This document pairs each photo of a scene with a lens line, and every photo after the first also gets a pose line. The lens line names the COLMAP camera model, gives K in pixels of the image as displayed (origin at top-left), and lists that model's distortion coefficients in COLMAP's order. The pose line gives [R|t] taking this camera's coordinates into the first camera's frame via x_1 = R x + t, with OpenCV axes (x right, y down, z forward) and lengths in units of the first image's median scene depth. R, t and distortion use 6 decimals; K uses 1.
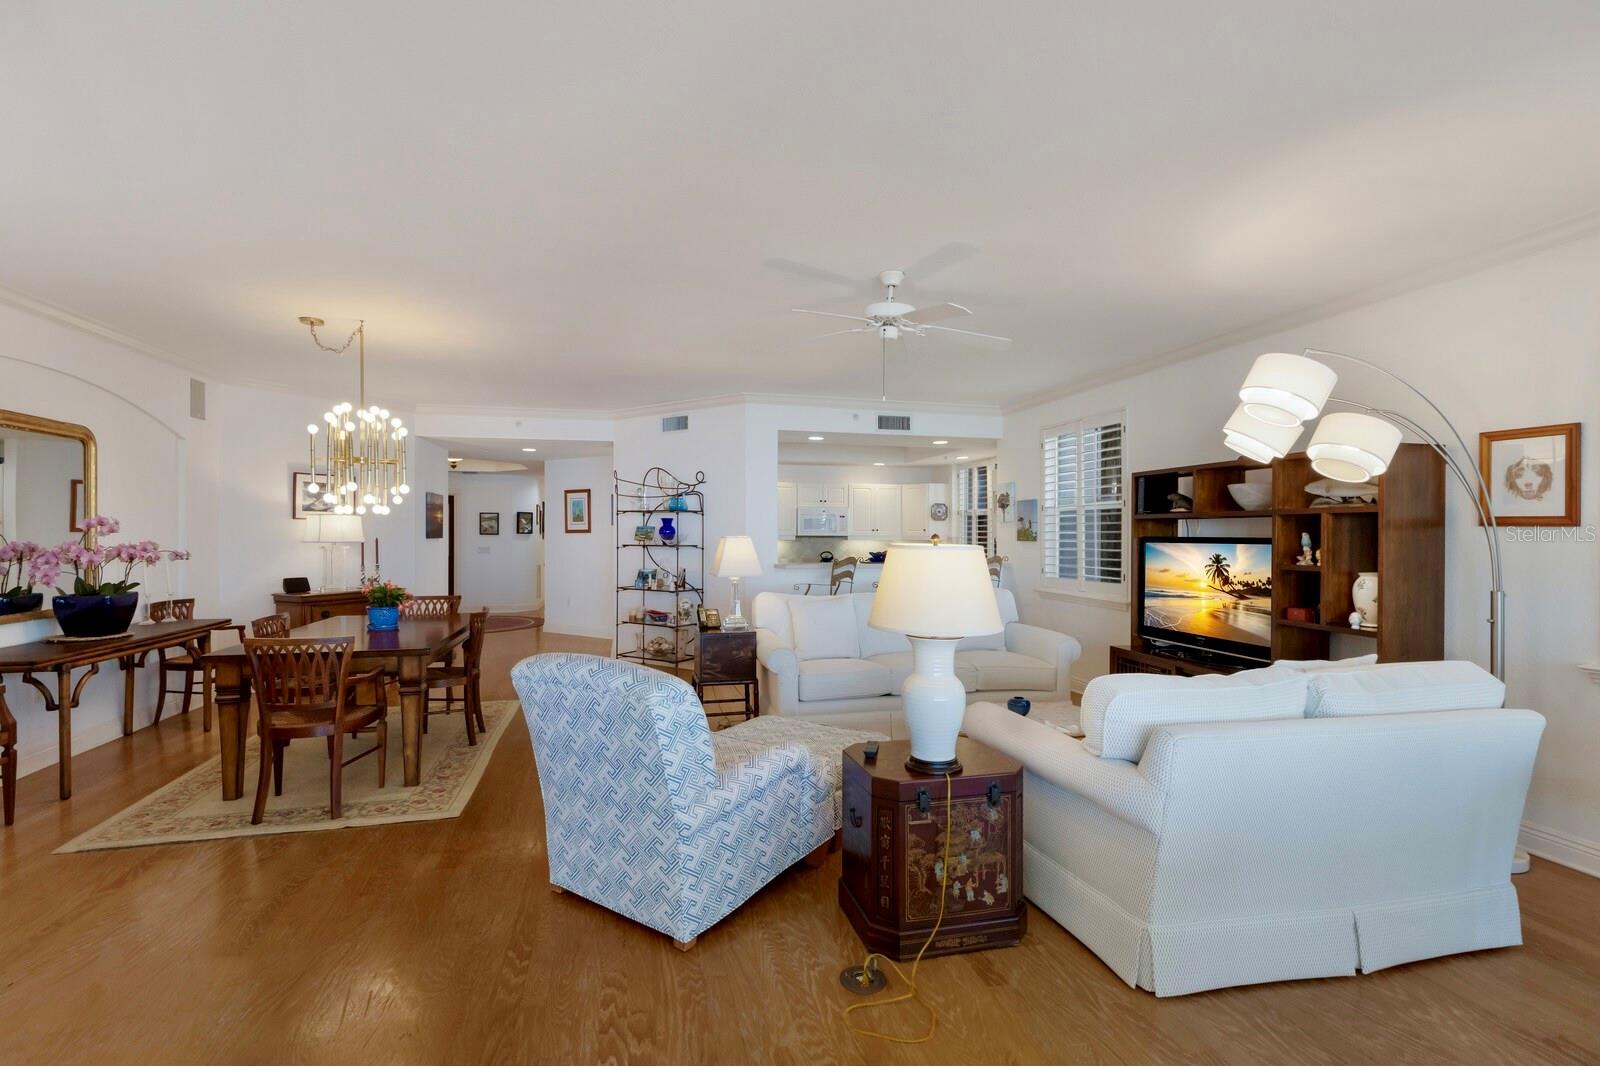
lens RADIAL K [[727.3, 0, 796.7], [0, 727.3, 531.1], [0, 0, 1]] dist [-0.000877, -0.000116]
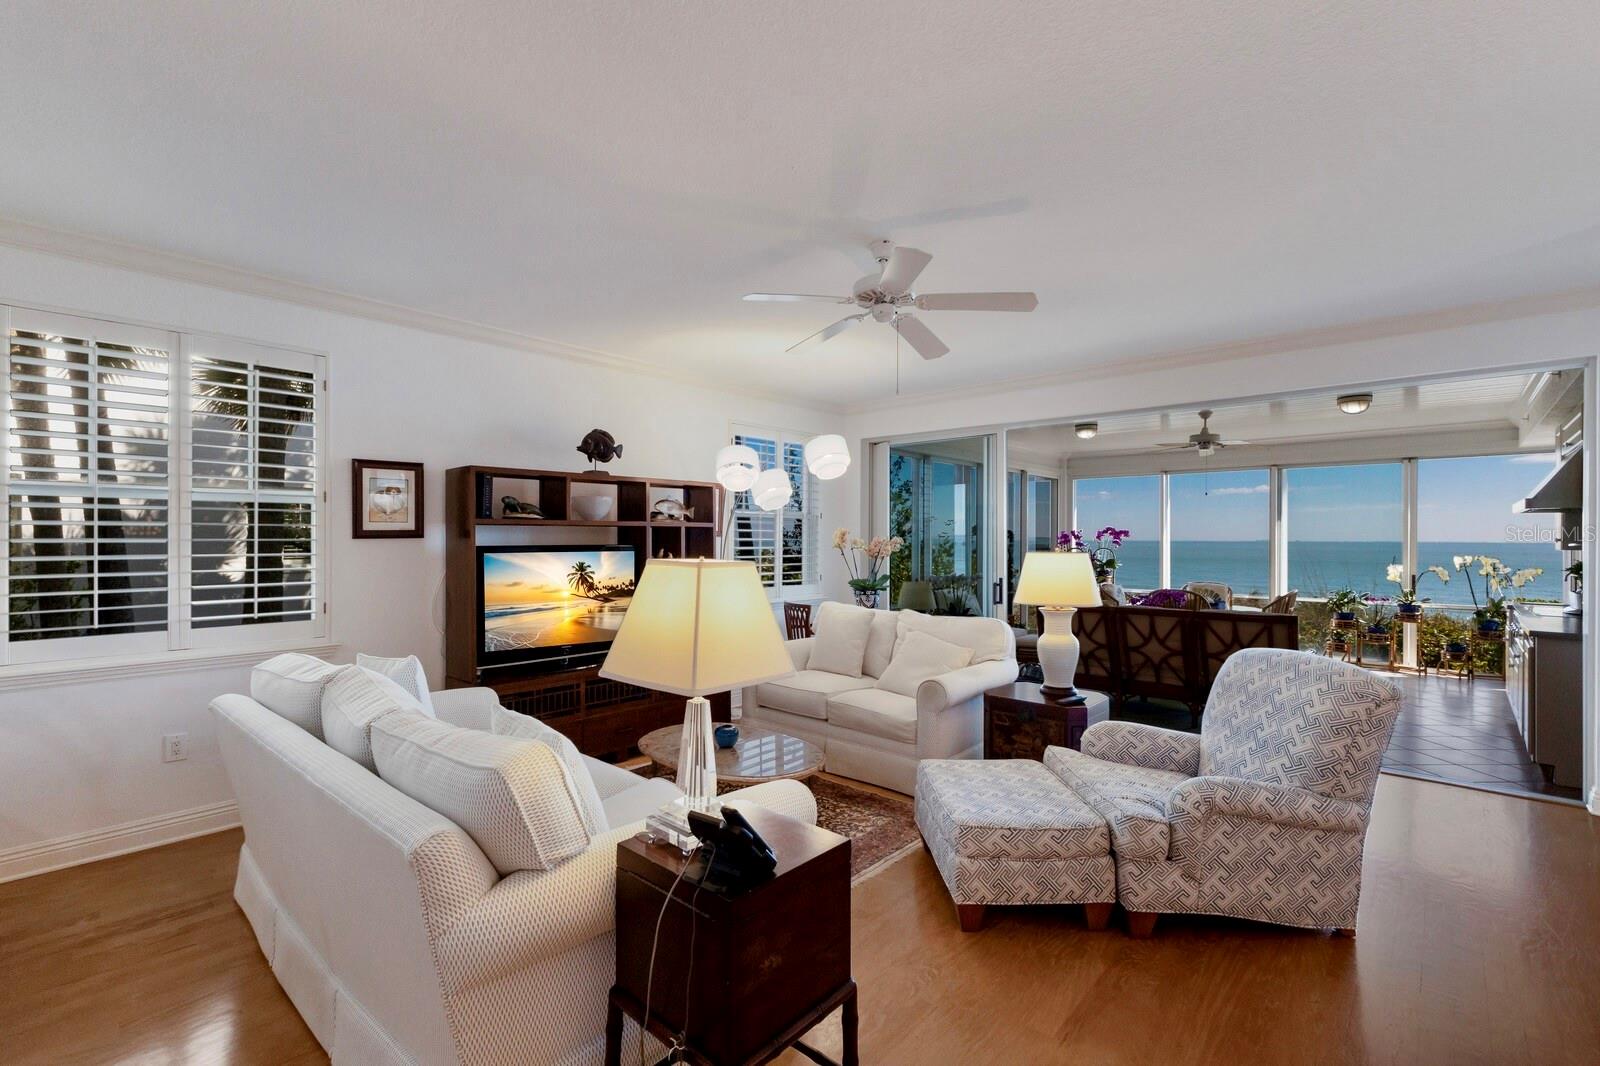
lens RADIAL K [[709.7, 0, 798.7], [0, 709.7, 536.3], [0, 0, 1]] dist [0.003224, -0.000123]
pose [[-0.555753, 0.002733, 0.831343, -0.384129], [-0.005311, 0.999963, -0.006838, -0.000486], [-0.831331, -0.008215, -0.555717, 1.150617]]
